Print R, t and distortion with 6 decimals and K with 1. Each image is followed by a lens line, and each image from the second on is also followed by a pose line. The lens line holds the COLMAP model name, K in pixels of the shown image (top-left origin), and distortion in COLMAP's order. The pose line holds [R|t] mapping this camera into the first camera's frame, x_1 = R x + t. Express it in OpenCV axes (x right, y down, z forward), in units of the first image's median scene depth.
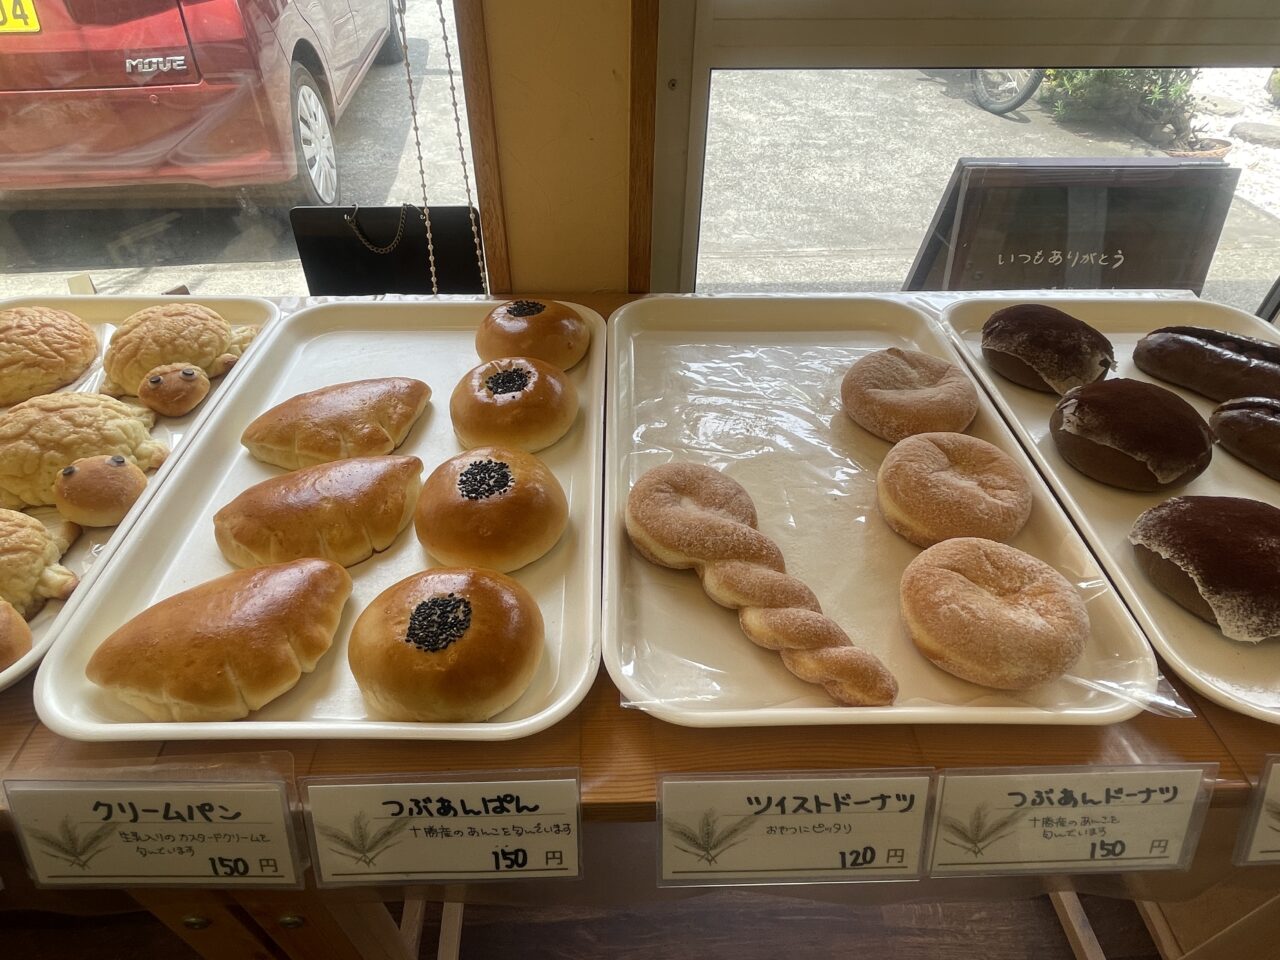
lens RADIAL K [[732.7, 0, 636.3], [0, 732.7, 496.7], [0, 0, 1]] dist [-0.005251, -0.003048]
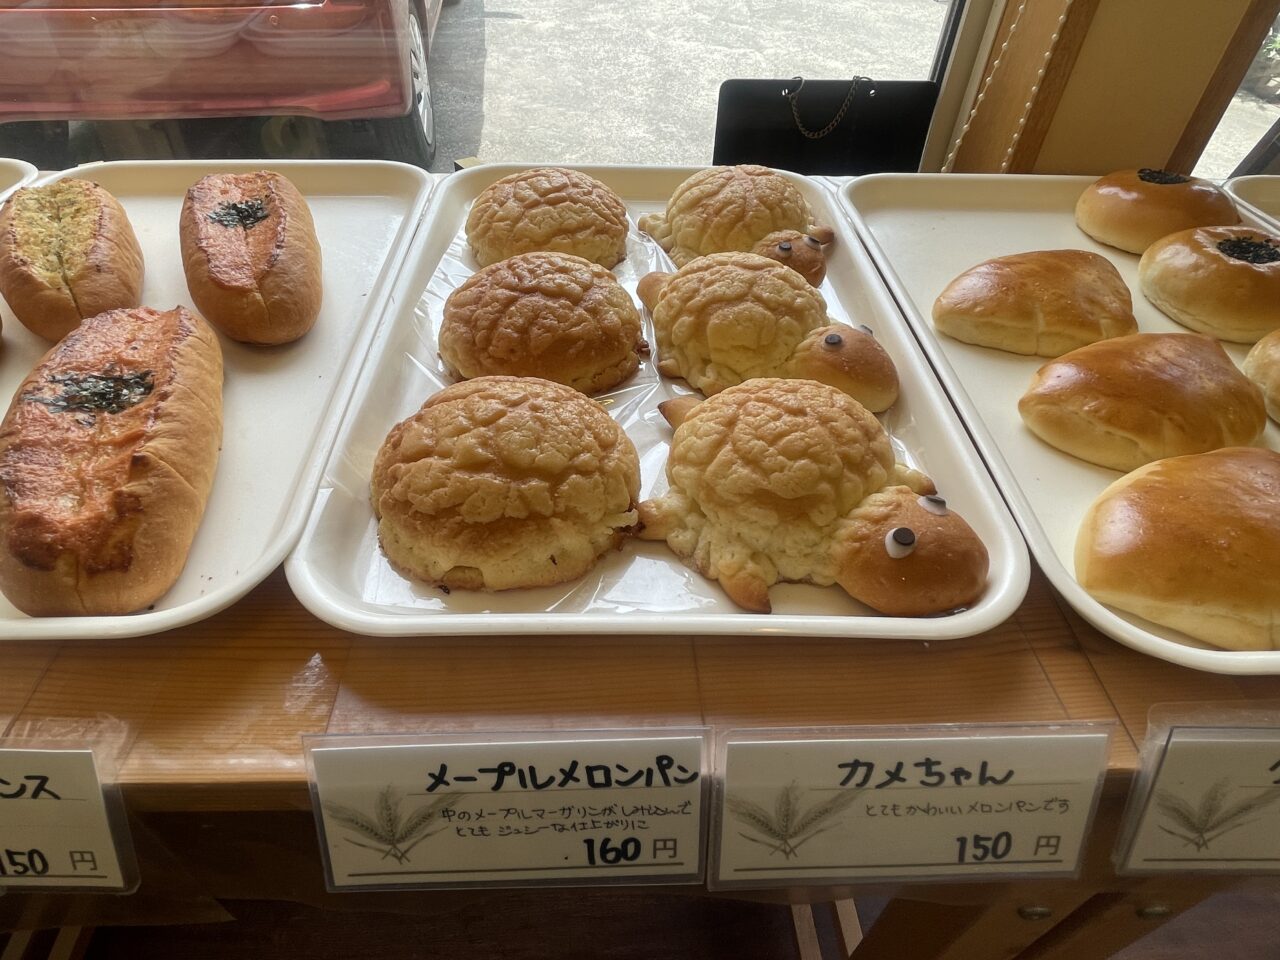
lens RADIAL K [[760.5, 0, 640.0], [0, 760.5, 480.0], [0, 0, 1]] dist [-0.004733, -0.001728]
pose [[0.999948, 0.005360, 0.008702, -0.488836], [-0.005409, 0.999970, 0.005613, 0.053654], [-0.008672, -0.005660, 0.999946, 0.101900]]
